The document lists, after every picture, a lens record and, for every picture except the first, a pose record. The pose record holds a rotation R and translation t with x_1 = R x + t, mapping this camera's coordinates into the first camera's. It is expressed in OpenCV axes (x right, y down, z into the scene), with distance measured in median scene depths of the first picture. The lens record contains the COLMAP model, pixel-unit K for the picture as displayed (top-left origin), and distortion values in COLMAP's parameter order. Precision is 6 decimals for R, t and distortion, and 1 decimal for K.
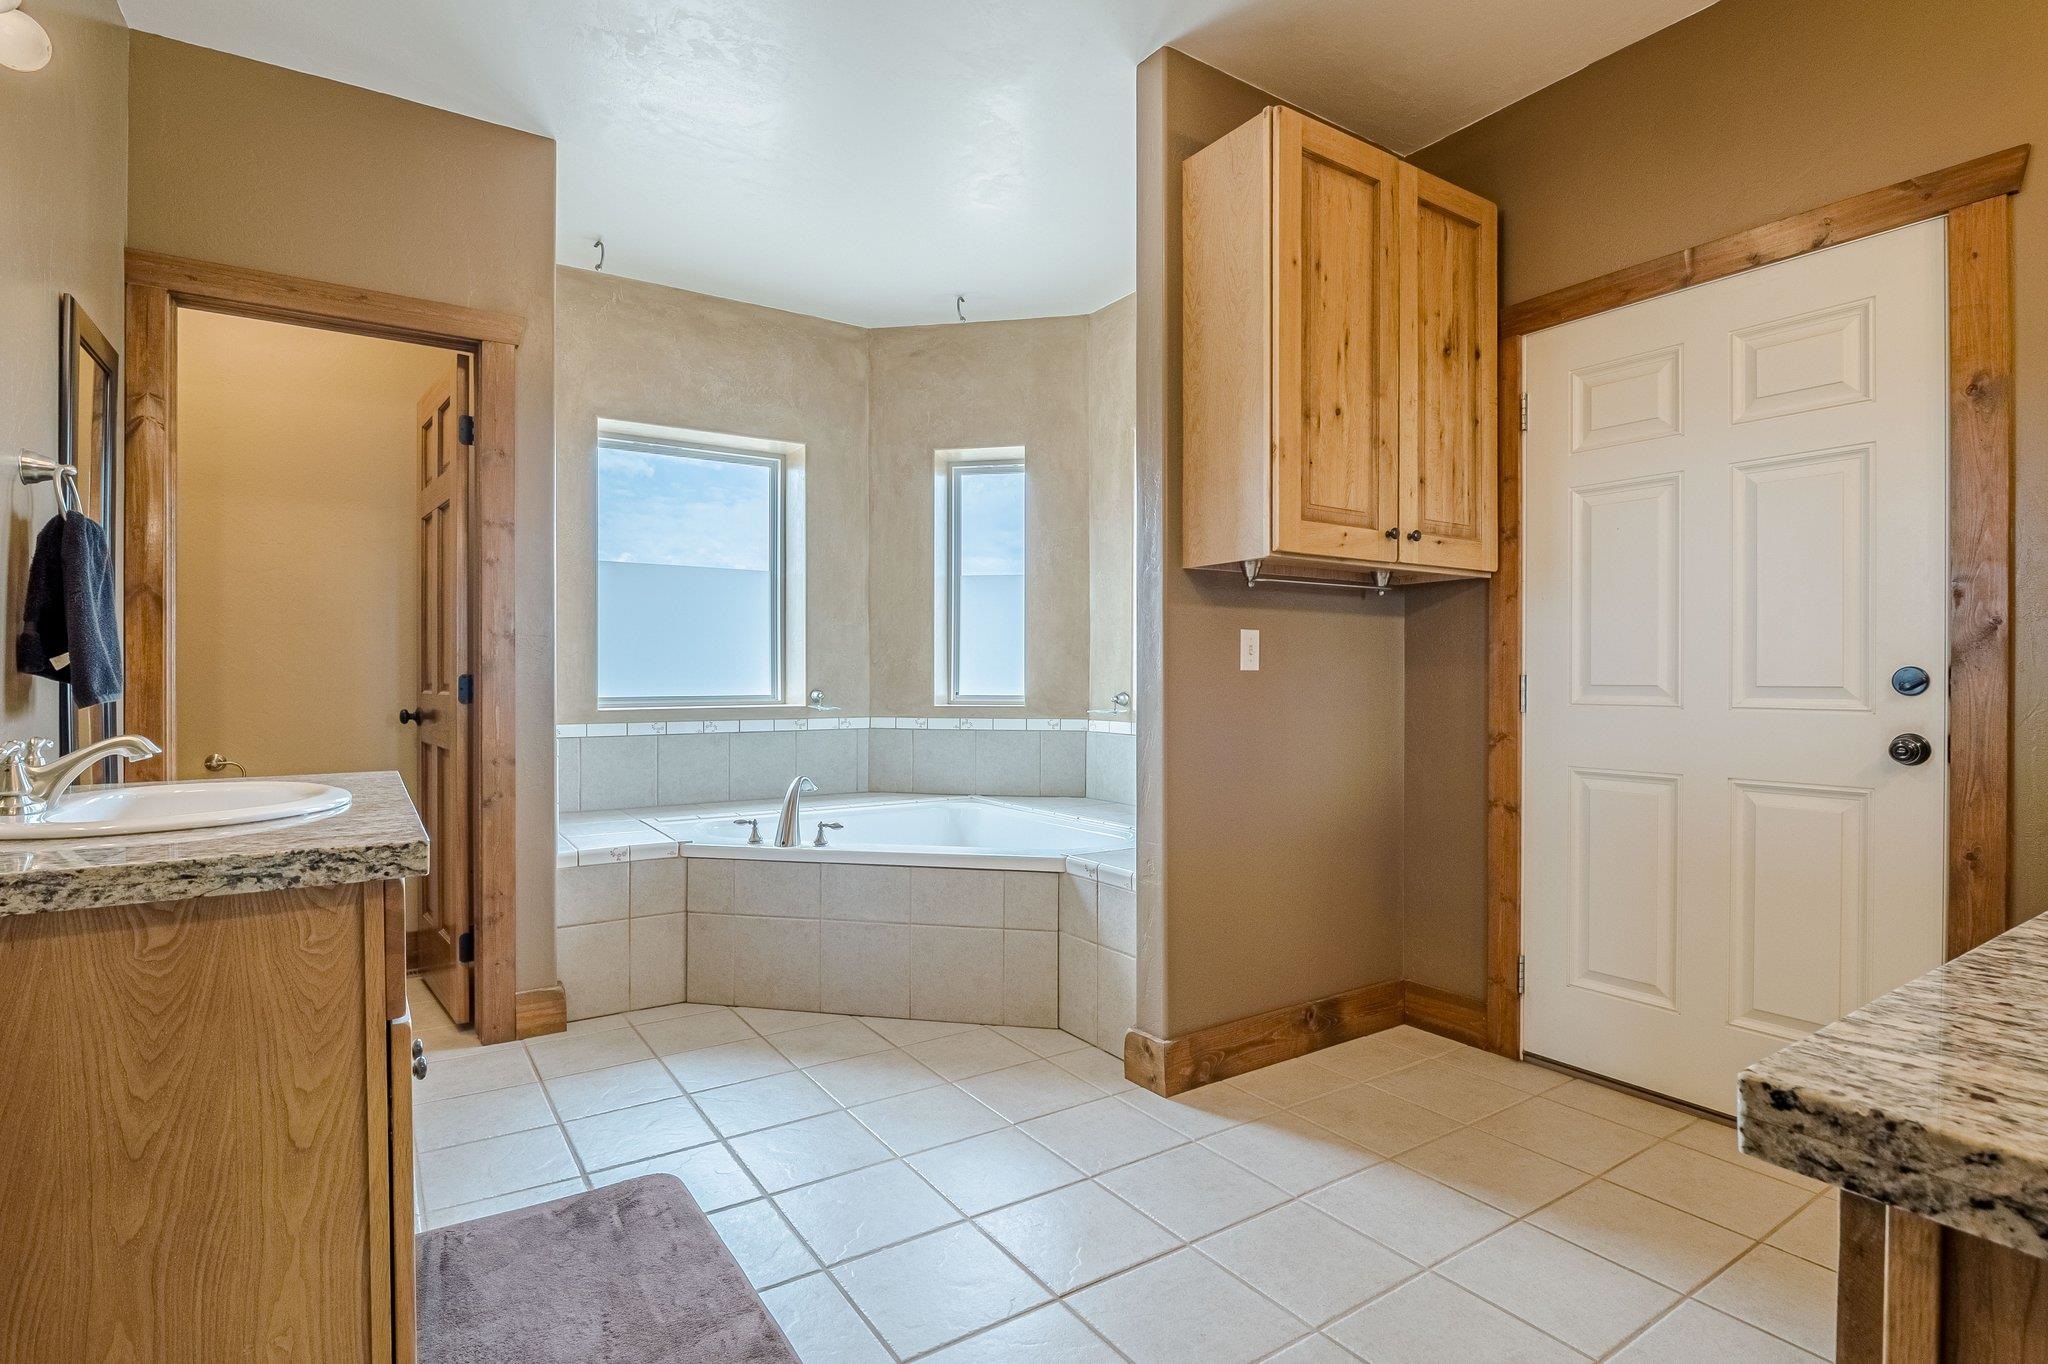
lens RADIAL K [[993.1, 0, 995.3], [0, 993.1, 674.0], [0, 0, 1]] dist [-0.001149, -0.011660]
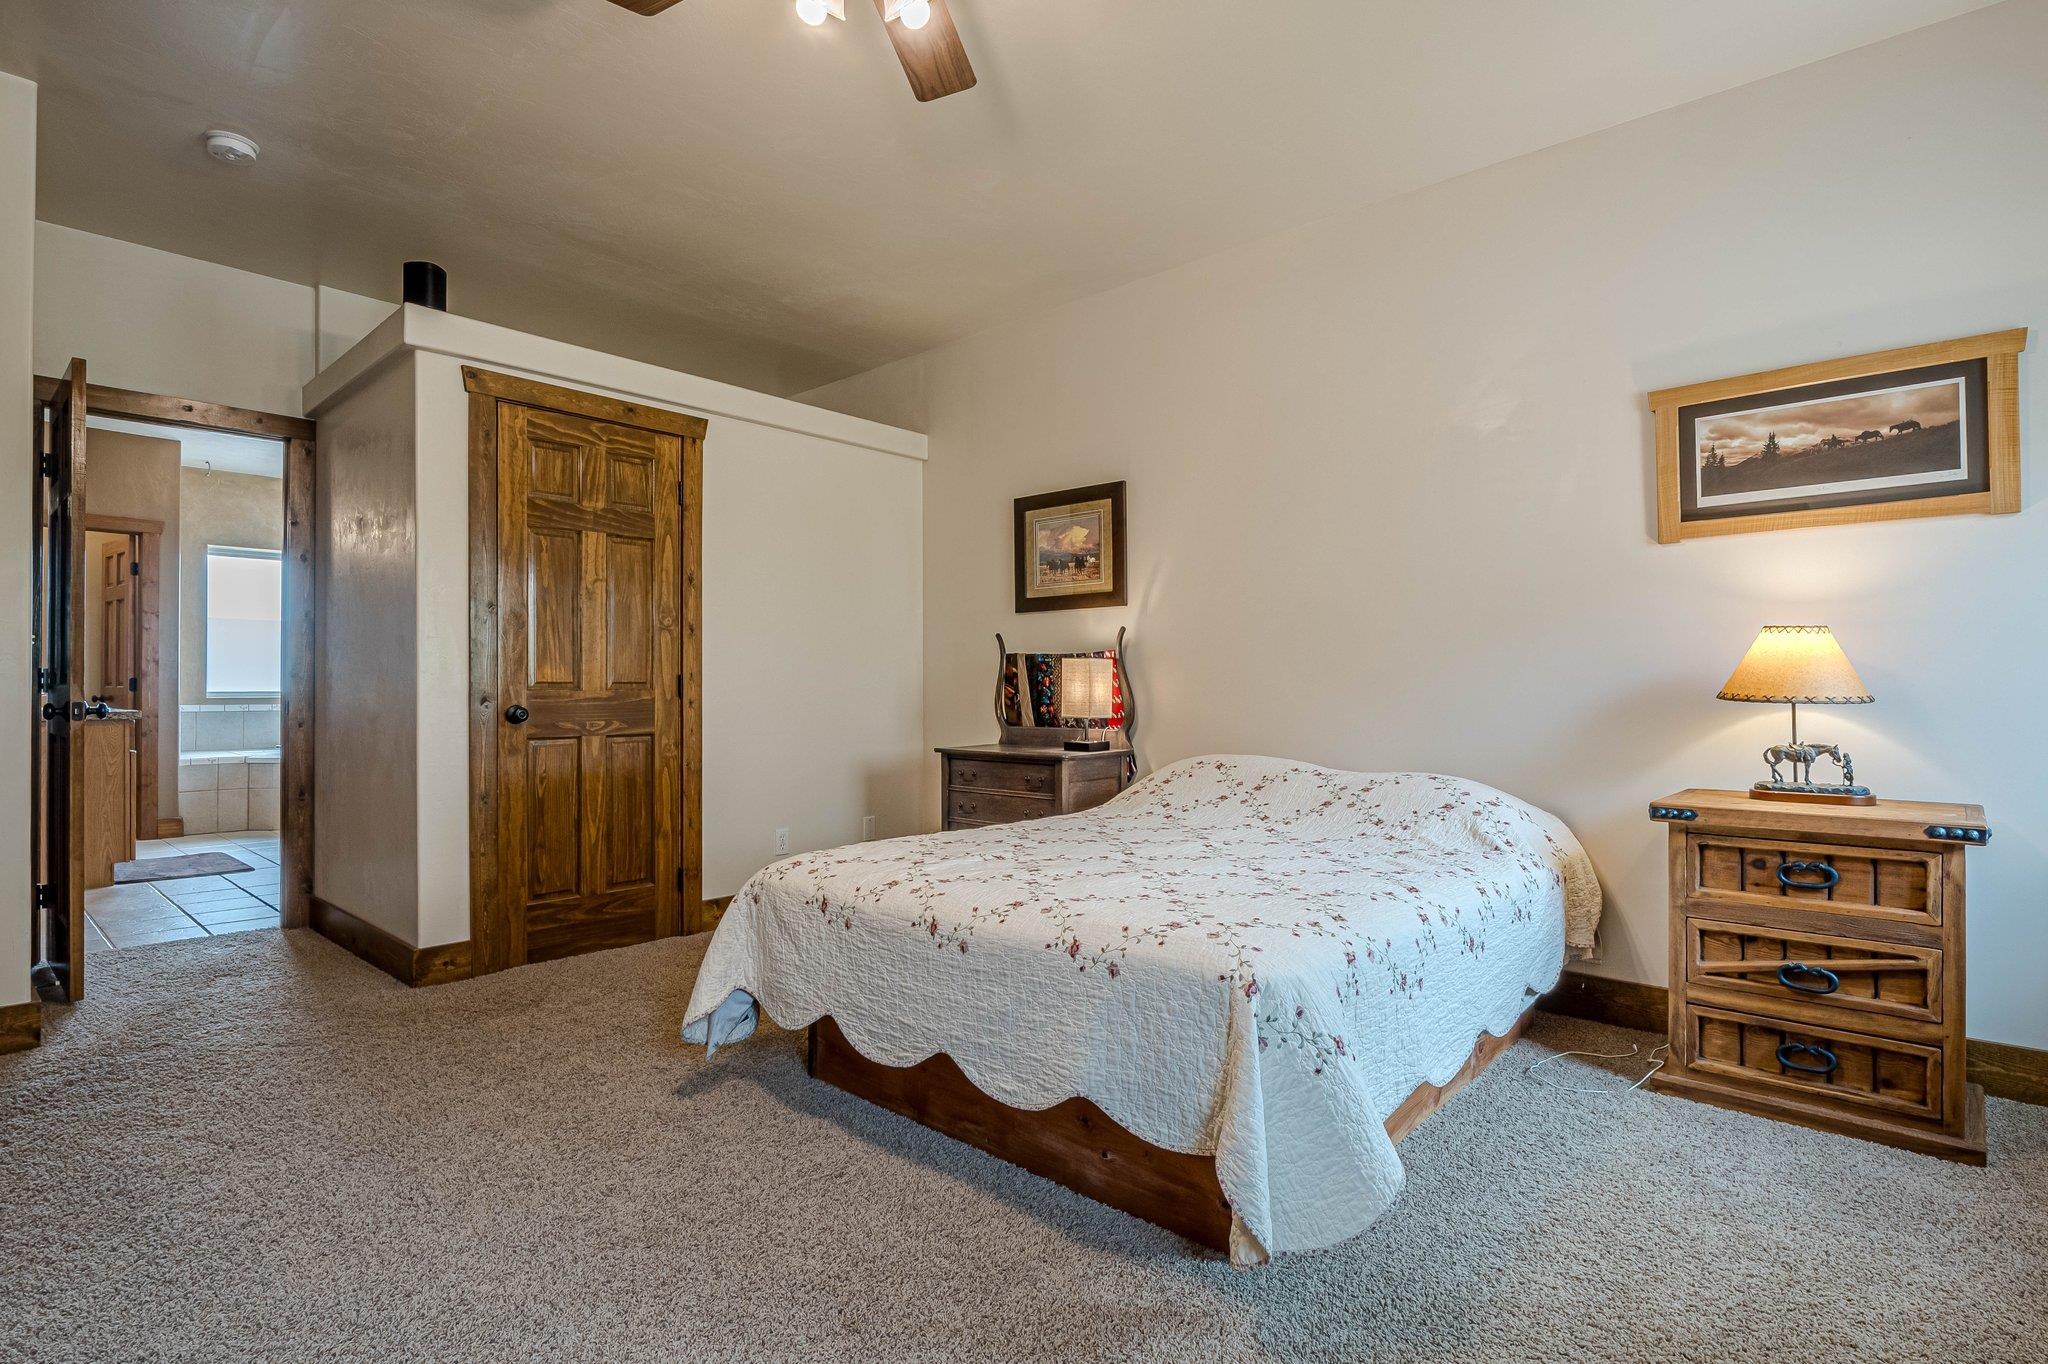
lens RADIAL K [[993.1, 0, 995.3], [0, 993.1, 674.0], [0, 0, 1]] dist [-0.001149, -0.011660]
pose [[0.965709, 0.002155, 0.259619, 0.751212], [0.000705, 0.999940, -0.010922, 0.016365], [-0.259627, 0.010730, 0.965649, -1.615820]]
